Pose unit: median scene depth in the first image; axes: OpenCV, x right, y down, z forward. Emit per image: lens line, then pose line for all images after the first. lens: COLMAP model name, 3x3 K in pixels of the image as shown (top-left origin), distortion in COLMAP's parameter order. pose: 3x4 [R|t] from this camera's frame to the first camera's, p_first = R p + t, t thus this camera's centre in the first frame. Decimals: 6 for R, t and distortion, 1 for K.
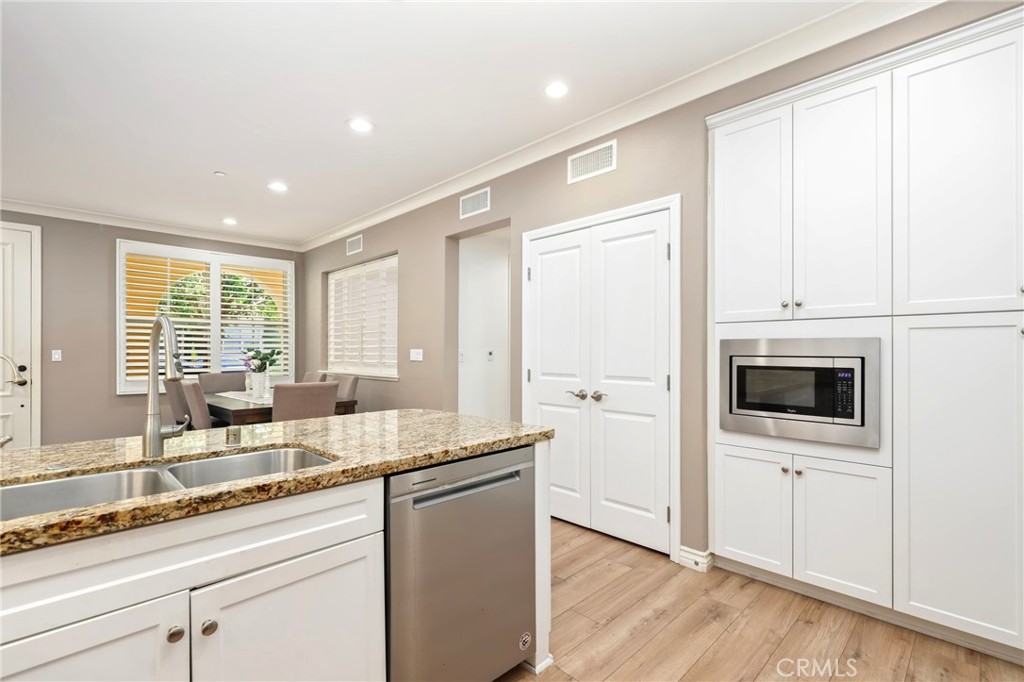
lens RADIAL K [[462.5, 0, 513.0], [0, 462.5, 352.8], [0, 0, 1]] dist [-0.001695, -0.000053]
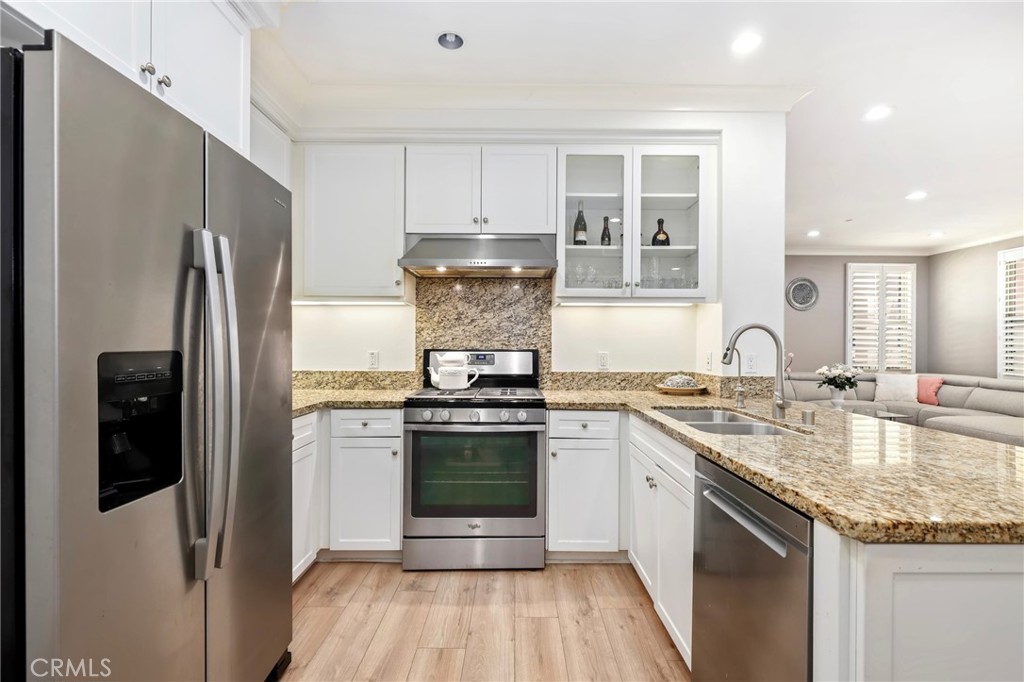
lens RADIAL K [[467.7, 0, 514.4], [0, 467.7, 343.6], [0, 0, 1]] dist [0.000728, 0.000980]
pose [[-0.703861, -0.006818, -0.710305, 0.440943], [-0.007496, 0.999970, -0.002169, -0.002072], [0.710298, 0.003798, -0.703891, 0.739187]]
